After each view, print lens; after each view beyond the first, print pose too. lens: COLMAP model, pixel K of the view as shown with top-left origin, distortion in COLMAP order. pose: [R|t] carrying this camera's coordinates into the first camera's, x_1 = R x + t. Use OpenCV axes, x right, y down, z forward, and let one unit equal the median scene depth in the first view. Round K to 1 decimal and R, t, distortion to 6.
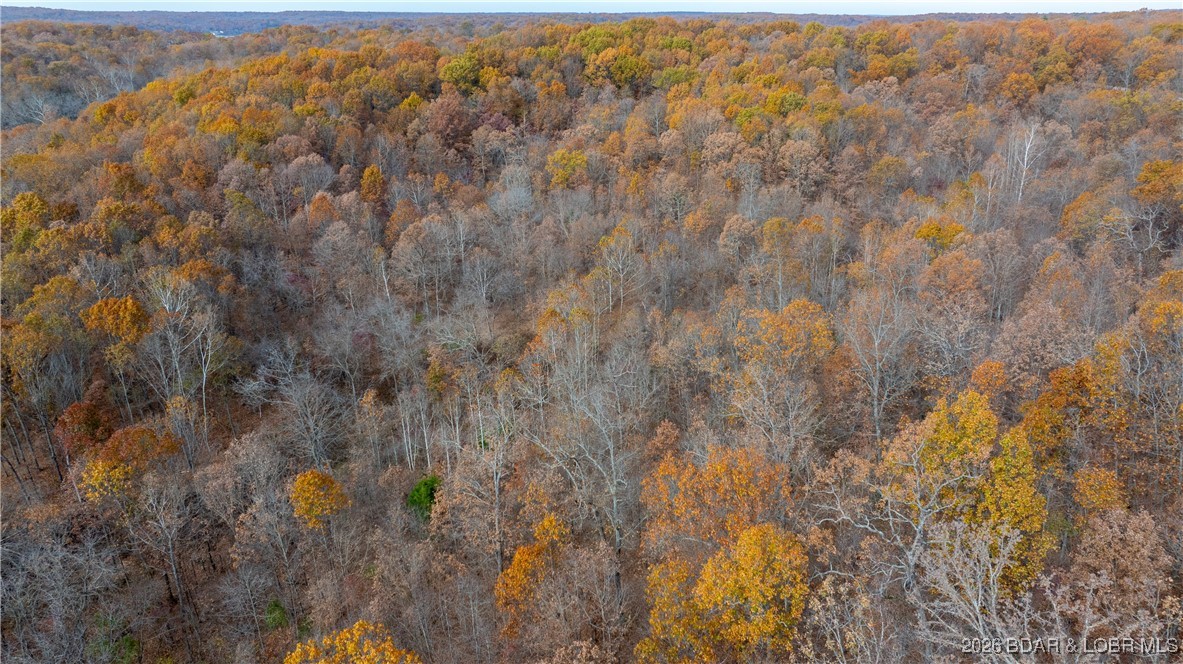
lens RADIAL K [[808.7, 0, 585.6], [0, 808.7, 328.4], [0, 0, 1]] dist [-0.022629, 0.015333]
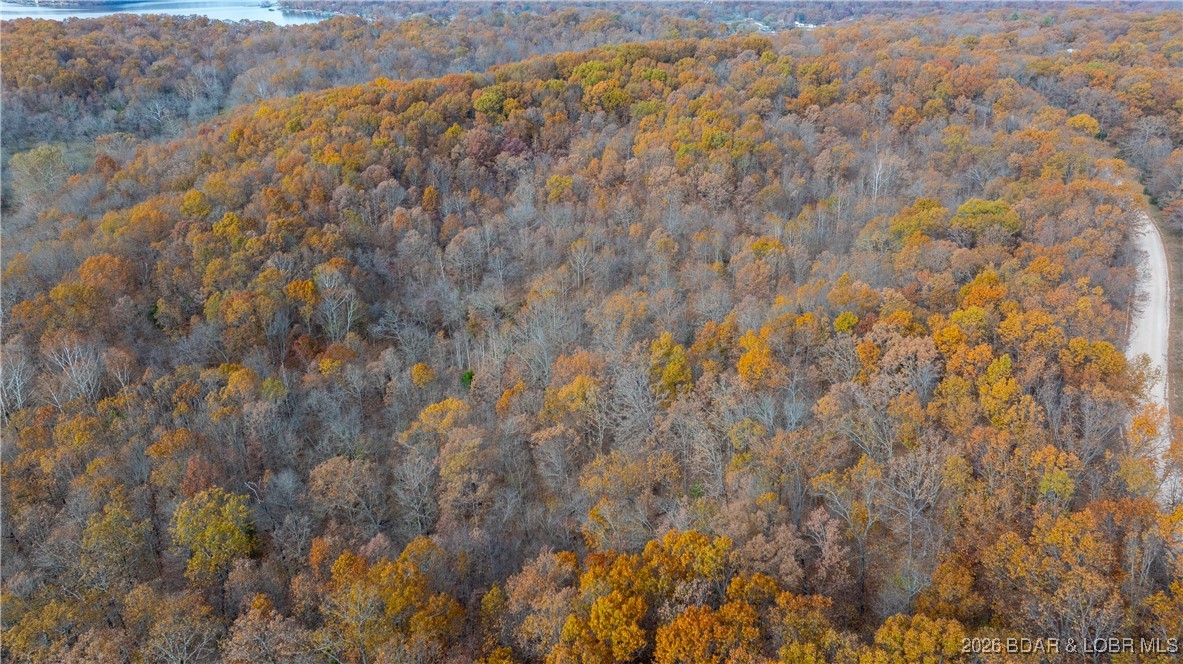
lens RADIAL K [[808.7, 0, 596.8], [0, 808.7, 332.0], [0, 0, 1]] dist [-0.022629, 0.015333]
pose [[0.999594, 0.015213, -0.024111, 0.087586], [-0.013730, 0.998073, 0.060511, -0.024504], [0.024985, -0.060156, 0.997876, -0.509611]]
